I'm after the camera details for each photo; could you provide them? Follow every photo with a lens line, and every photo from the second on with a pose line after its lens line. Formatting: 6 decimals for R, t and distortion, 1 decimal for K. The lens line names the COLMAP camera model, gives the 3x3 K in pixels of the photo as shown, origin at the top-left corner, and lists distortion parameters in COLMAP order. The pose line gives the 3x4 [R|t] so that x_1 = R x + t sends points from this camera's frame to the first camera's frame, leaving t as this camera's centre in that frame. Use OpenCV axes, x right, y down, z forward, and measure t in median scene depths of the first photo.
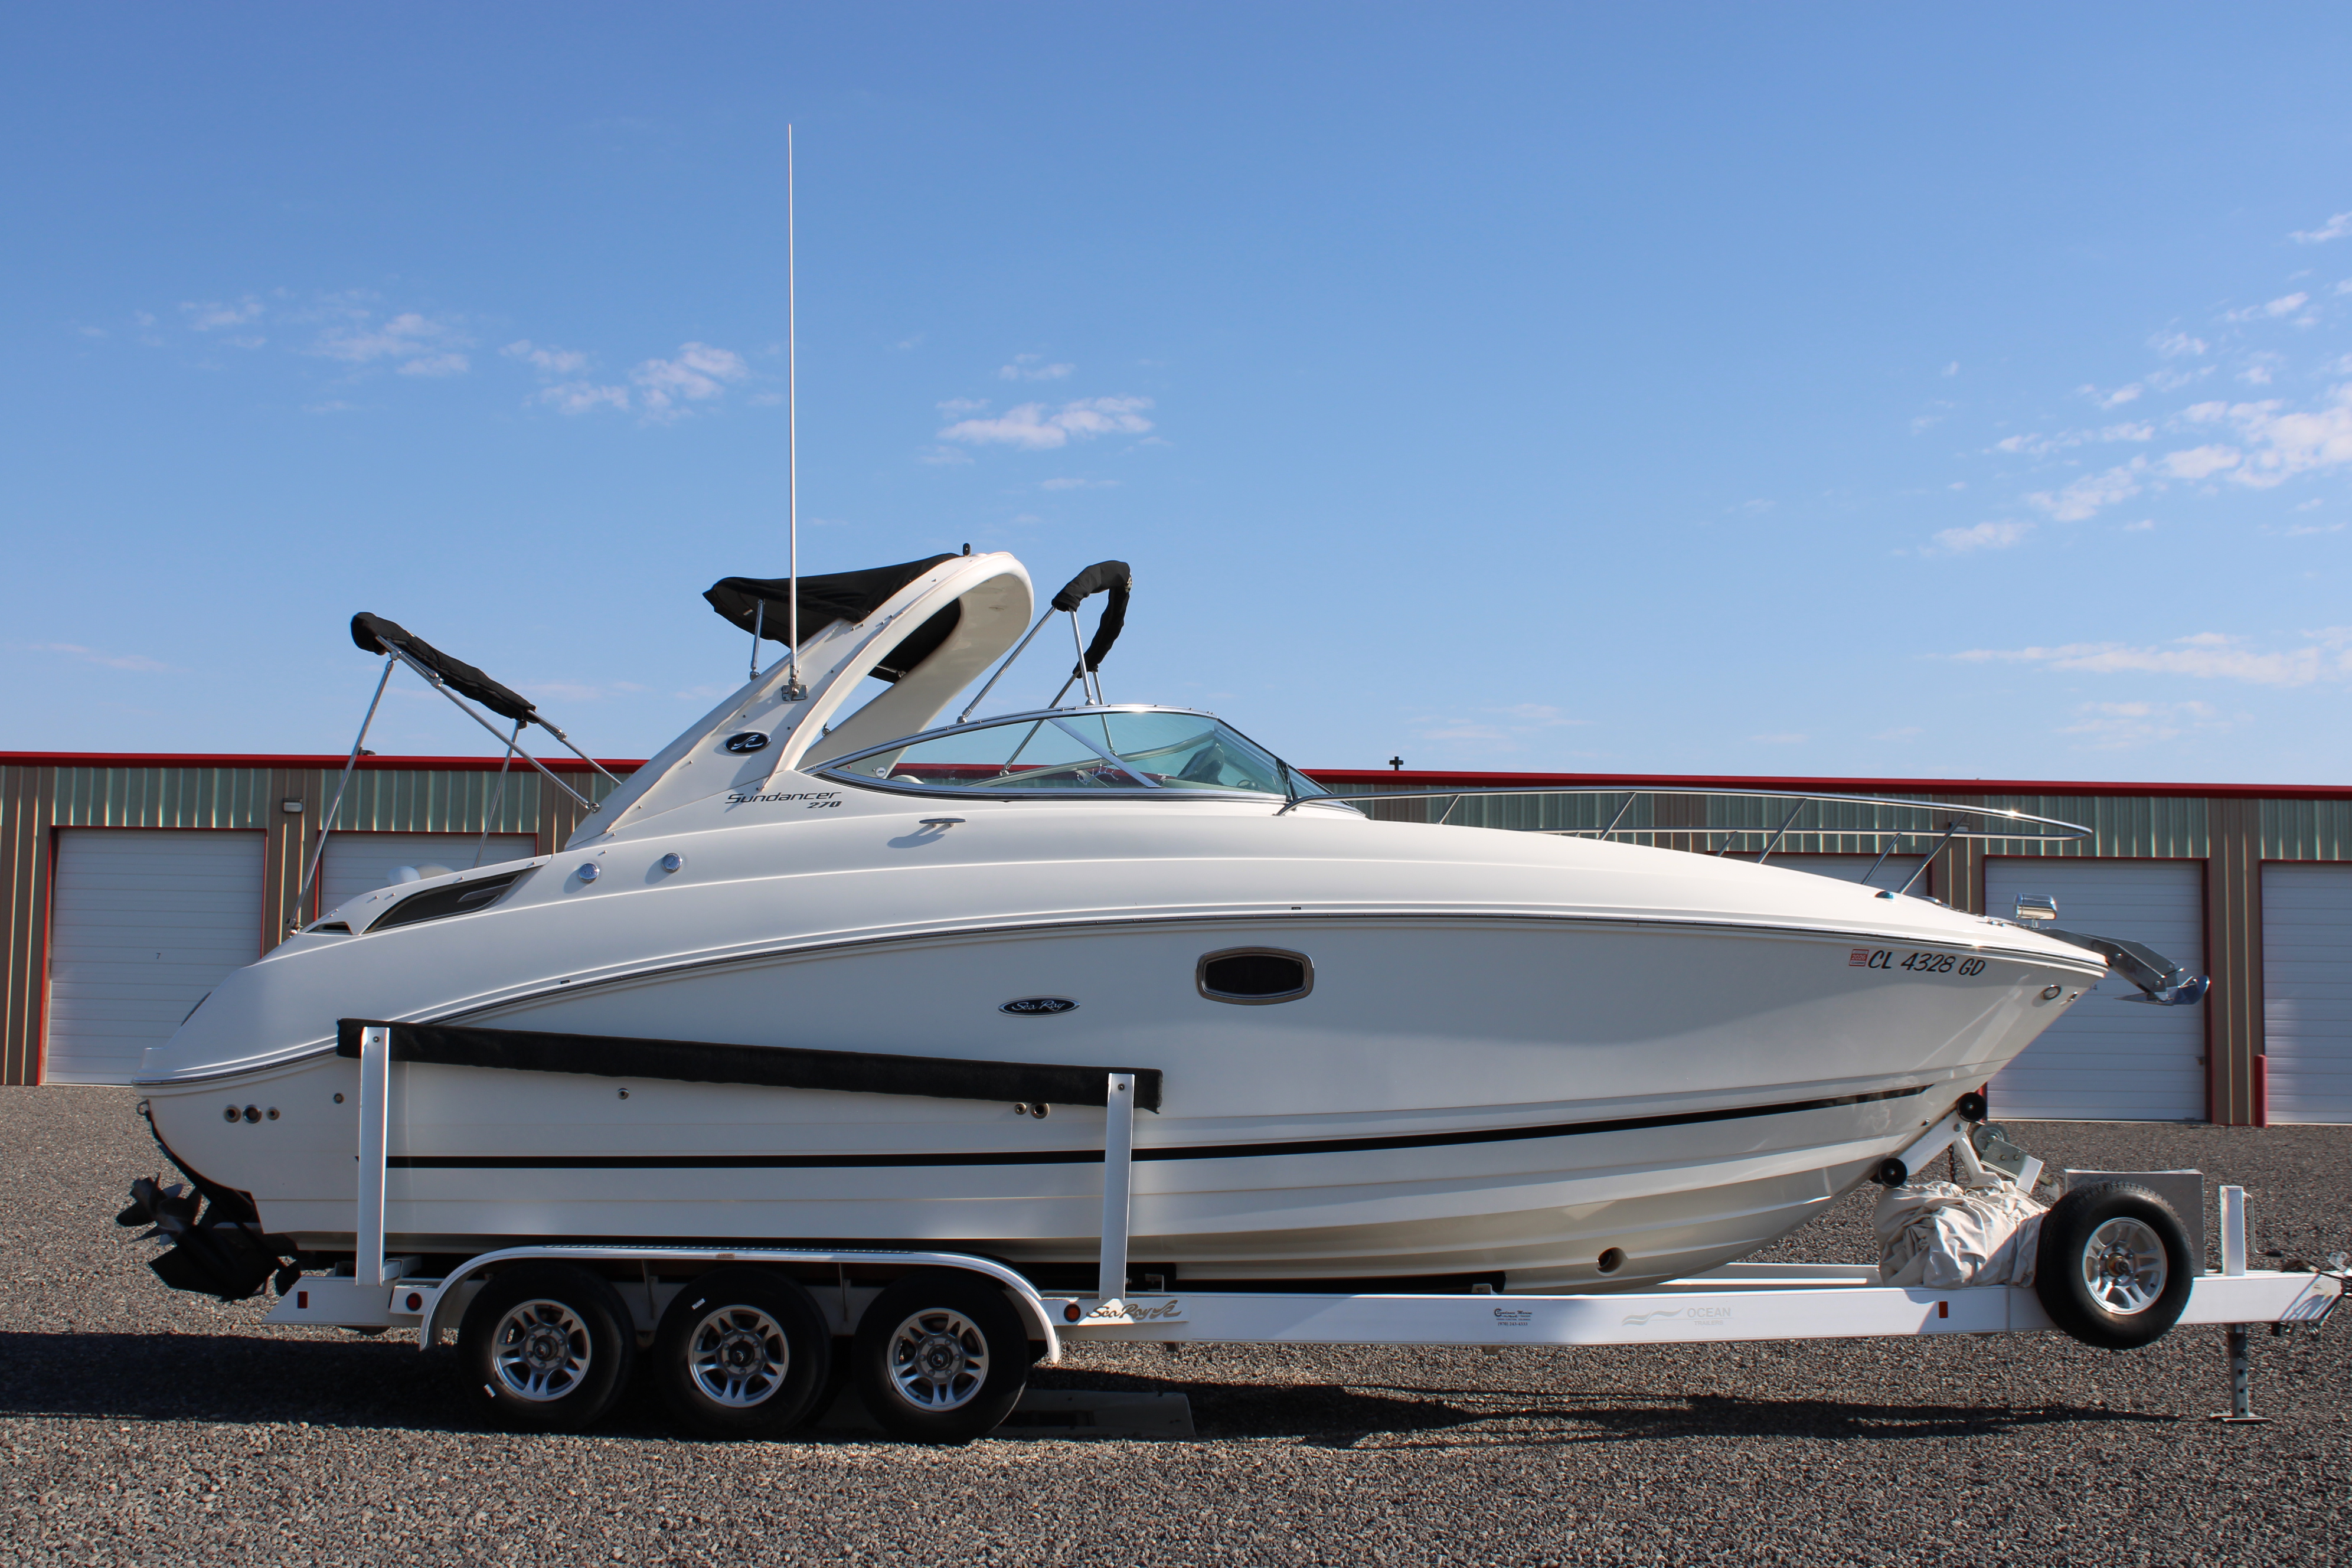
lens RADIAL K [[2580.8, 0, 1176.0], [0, 2580.8, 784.0], [0, 0, 1]] dist [-0.075756, 0.014594]
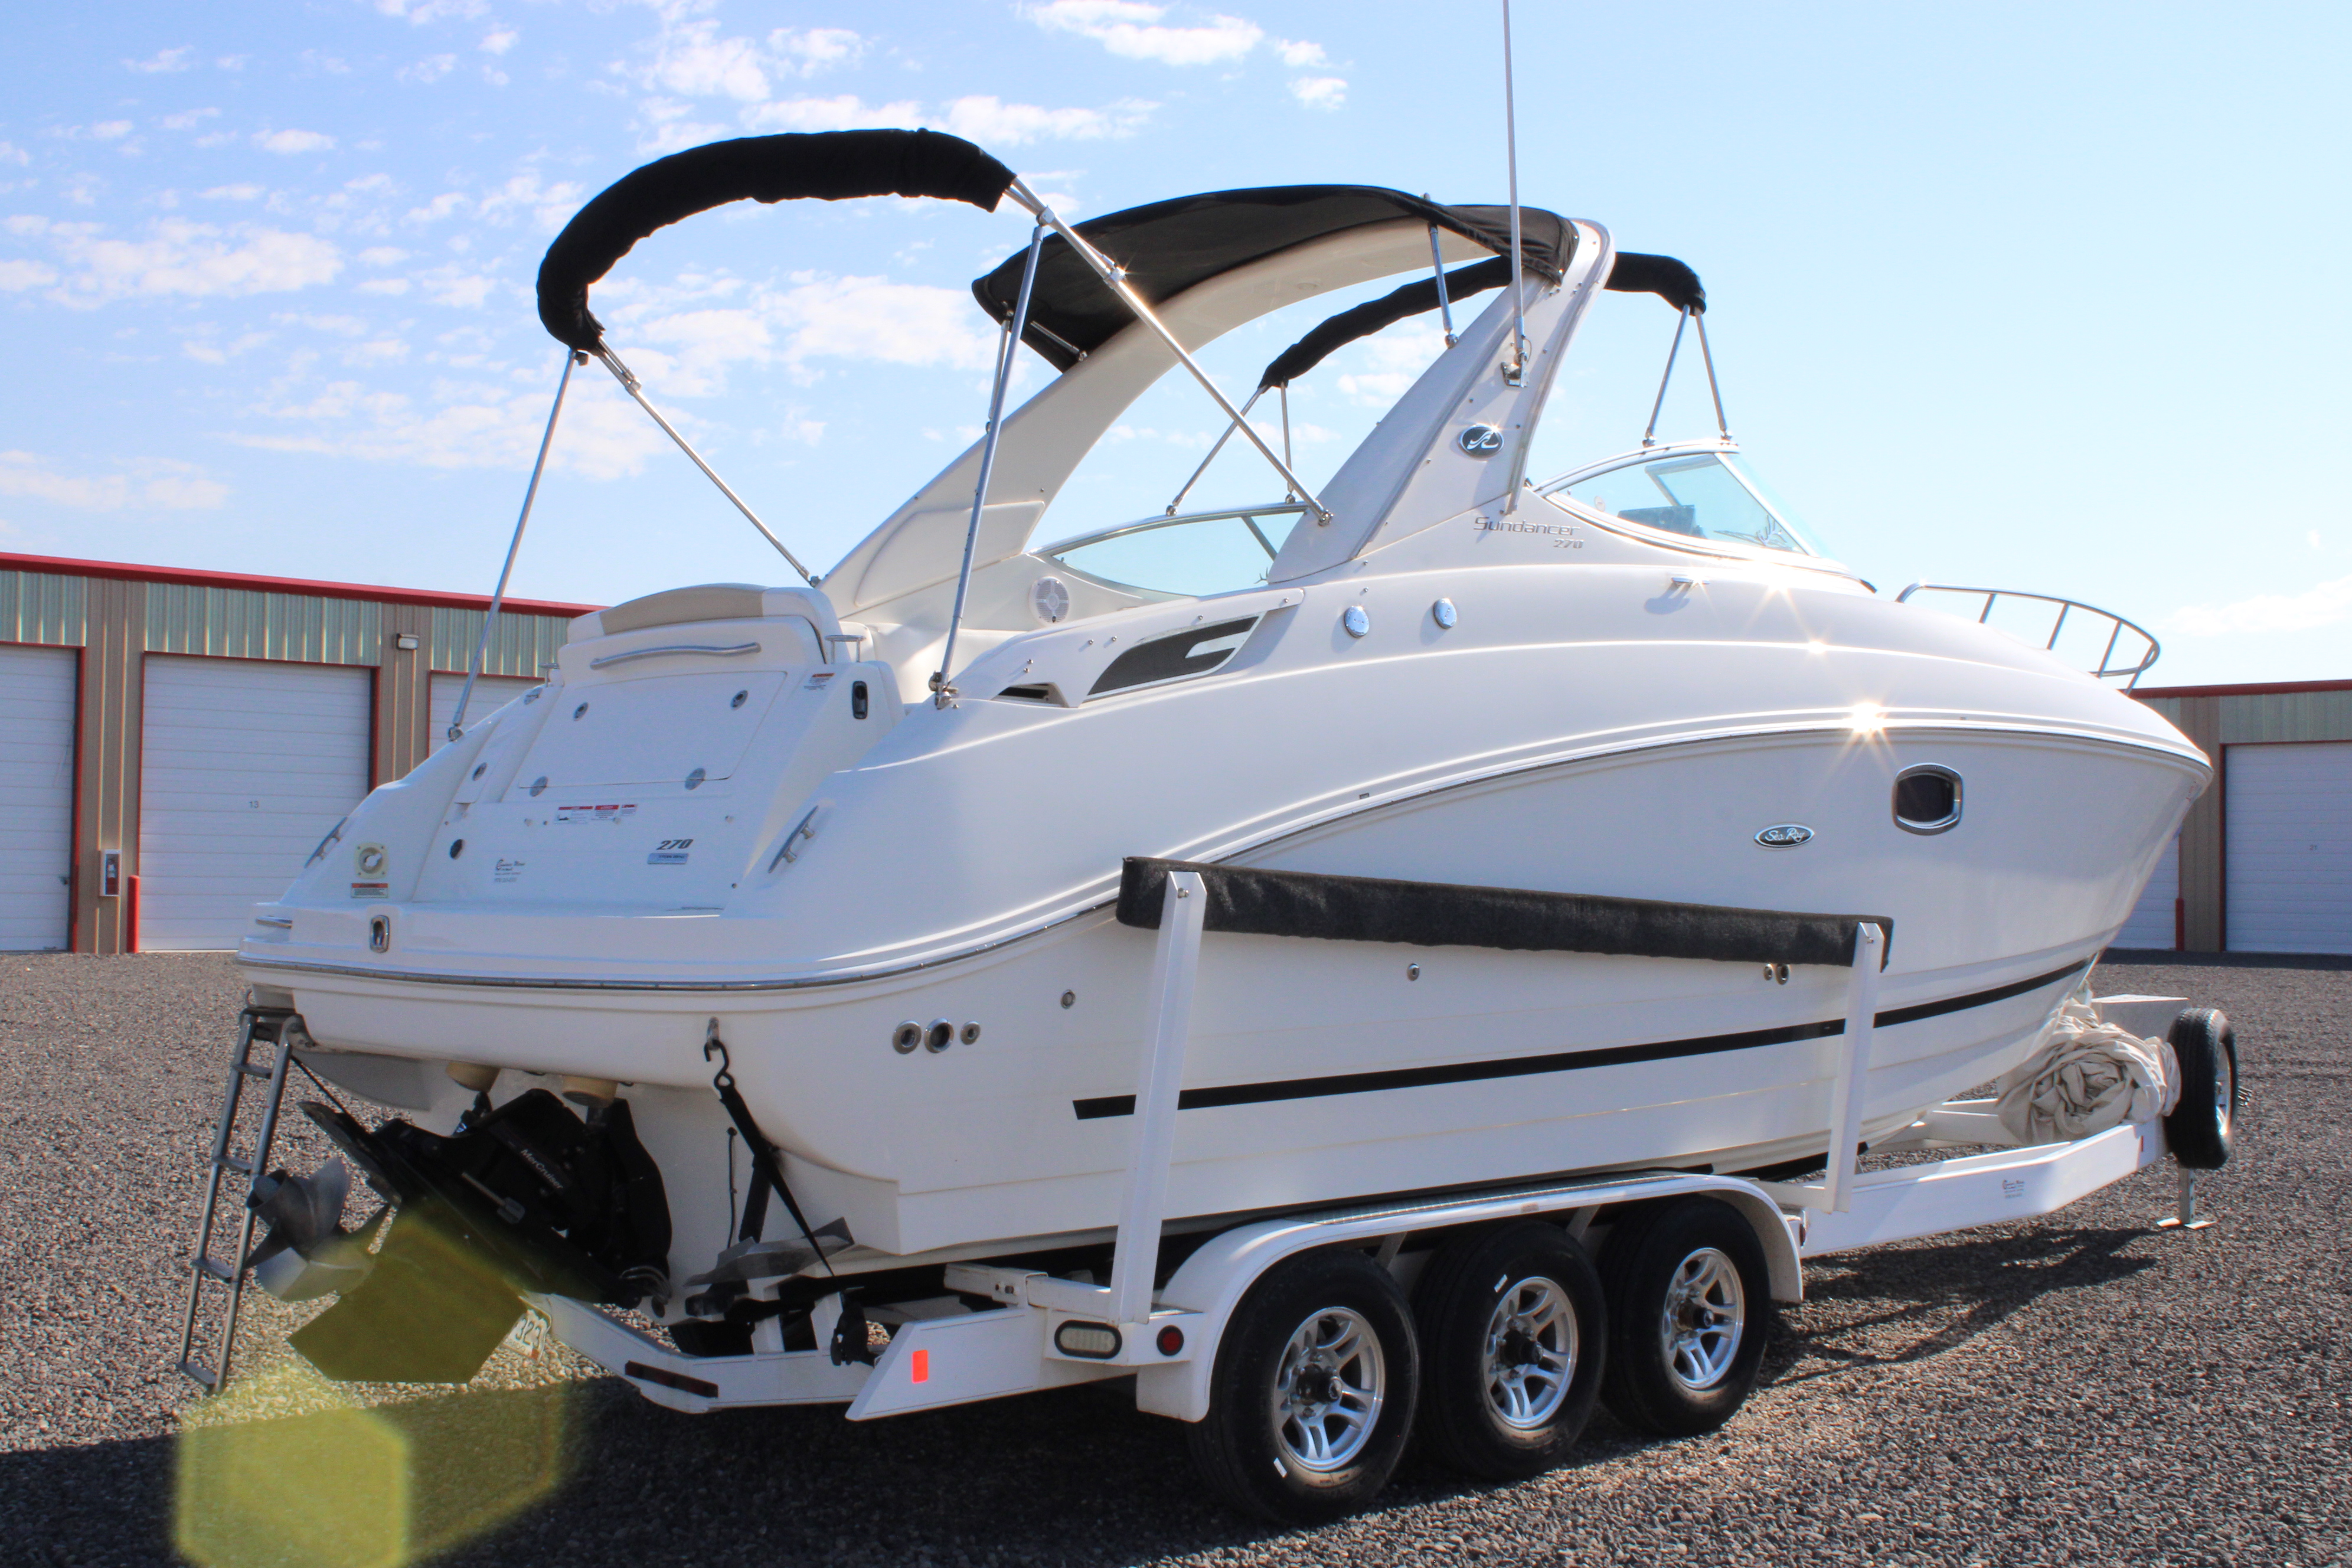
lens RADIAL K [[2580.8, 0, 1176.0], [0, 2580.8, 784.0], [0, 0, 1]] dist [-0.075756, 0.014594]
pose [[0.704486, 0.018990, 0.709464, -0.702621], [-0.068403, 0.996805, 0.041242, 0.050913], [-0.706414, -0.077583, 0.703534, 0.585623]]
